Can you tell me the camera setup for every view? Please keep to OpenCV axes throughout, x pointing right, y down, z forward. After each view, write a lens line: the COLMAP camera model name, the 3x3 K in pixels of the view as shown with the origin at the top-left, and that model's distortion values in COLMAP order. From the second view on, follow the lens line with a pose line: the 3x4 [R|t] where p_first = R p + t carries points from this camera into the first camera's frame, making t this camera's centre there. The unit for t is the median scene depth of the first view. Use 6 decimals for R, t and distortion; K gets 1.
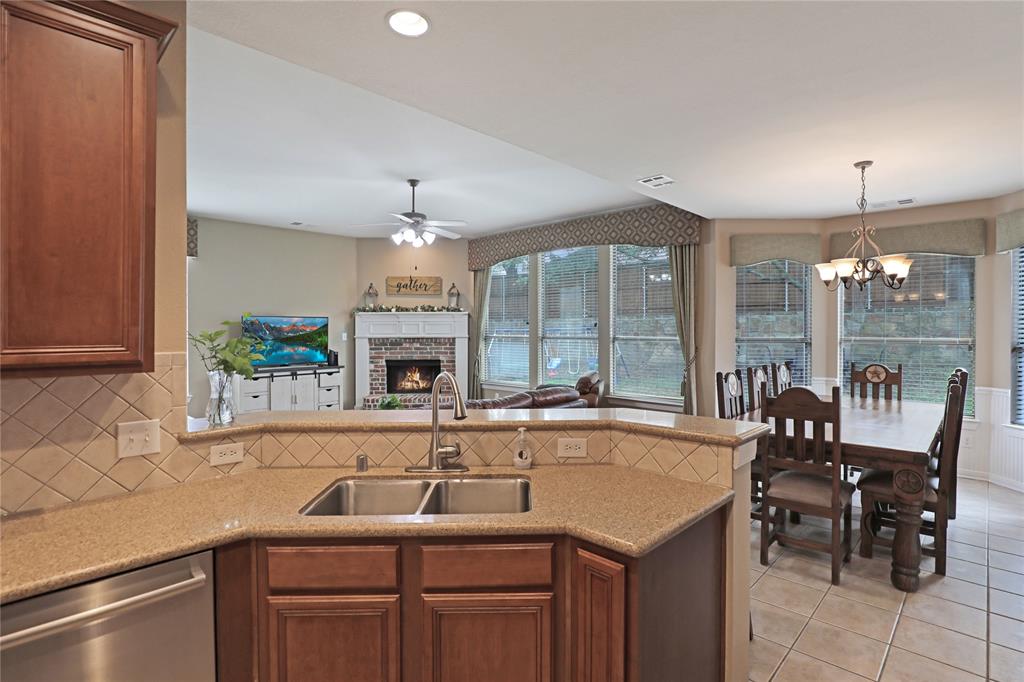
lens RADIAL K [[494.3, 0, 520.2], [0, 494.3, 339.4], [0, 0, 1]] dist [-0.002081, -0.001872]
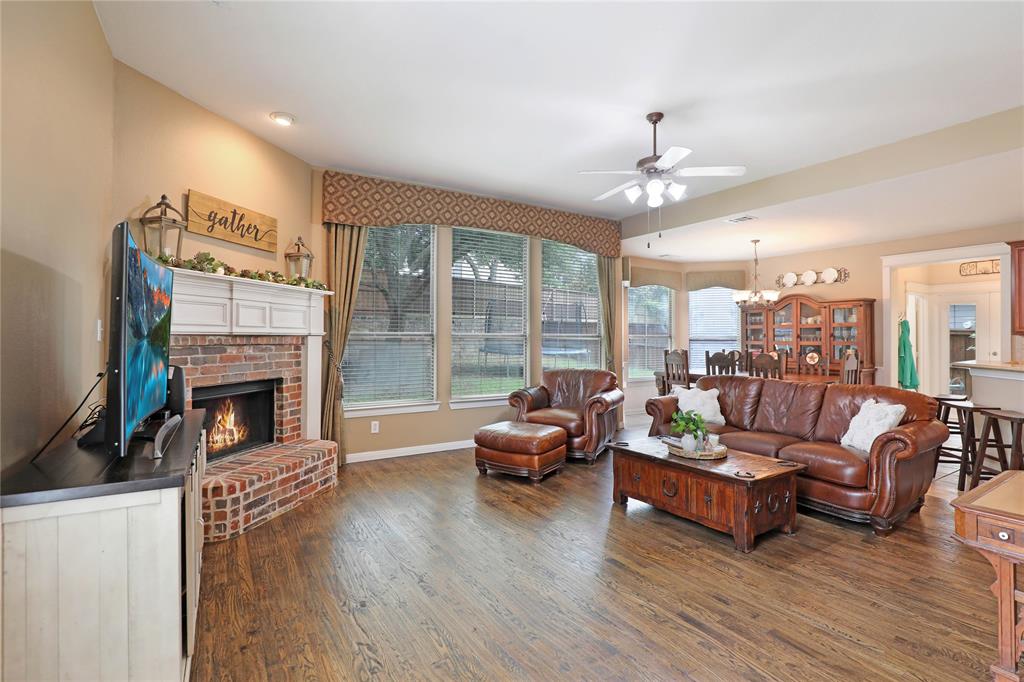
lens RADIAL K [[480.3, 0, 509.9], [0, 480.3, 334.7], [0, 0, 1]] dist [-0.015405, 0.003439]
pose [[0.260785, 0.010695, 0.965338, -0.602590], [0.021473, 0.999627, -0.016876, 0.009507], [-0.965158, 0.025129, 0.260458, 0.649897]]
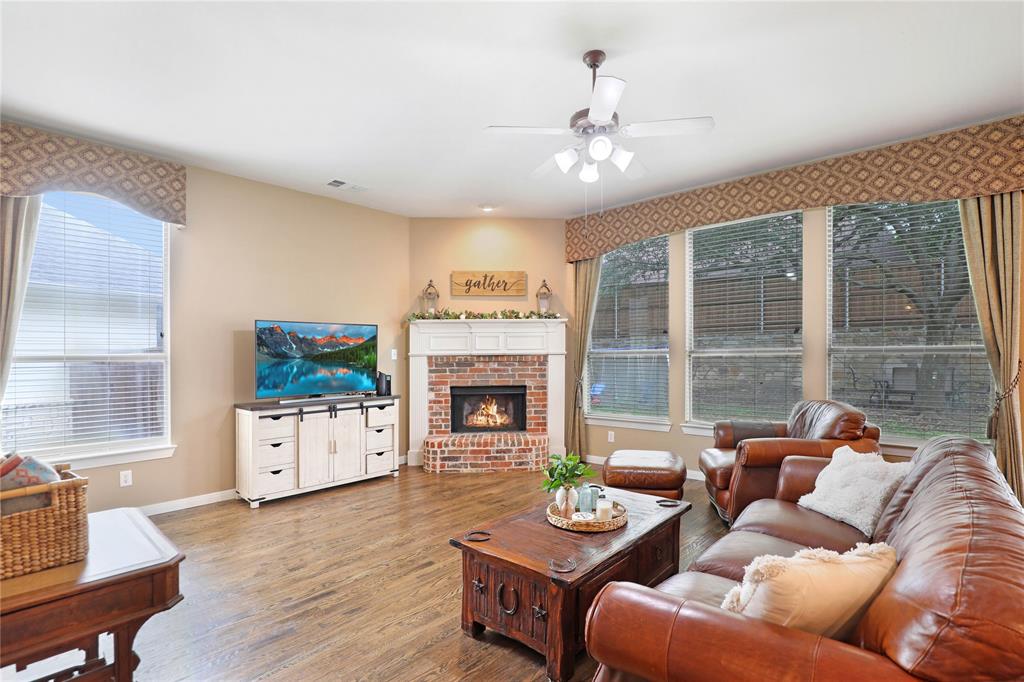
lens RADIAL K [[480.3, 0, 520.9], [0, 480.3, 359.2], [0, 0, 1]] dist [-0.015405, 0.003439]
pose [[0.999153, -0.008079, 0.040337, -0.202409], [0.008583, 0.999887, -0.012347, 0.011729], [-0.040232, 0.012683, 0.999110, 0.301962]]
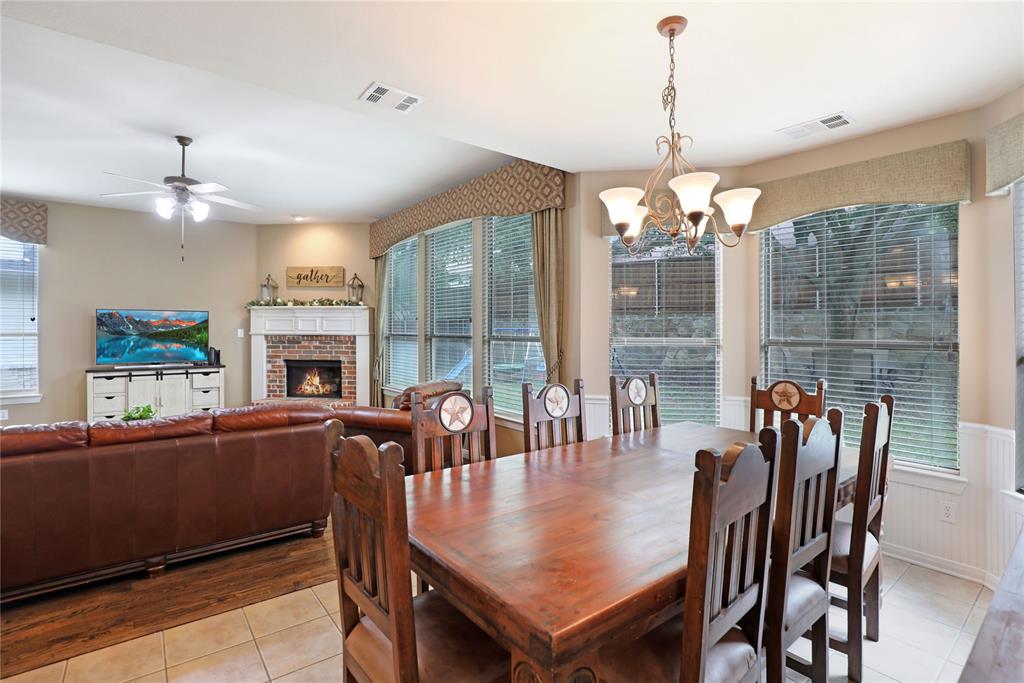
lens RADIAL K [[480.3, 0, 515.2], [0, 480.3, 328.1], [0, 0, 1]] dist [-0.015405, 0.003439]
pose [[0.988859, 0.007179, -0.148684, 0.279121], [-0.010941, 0.999640, -0.024502, 0.001280], [0.148454, 0.025856, 0.988581, 0.205125]]
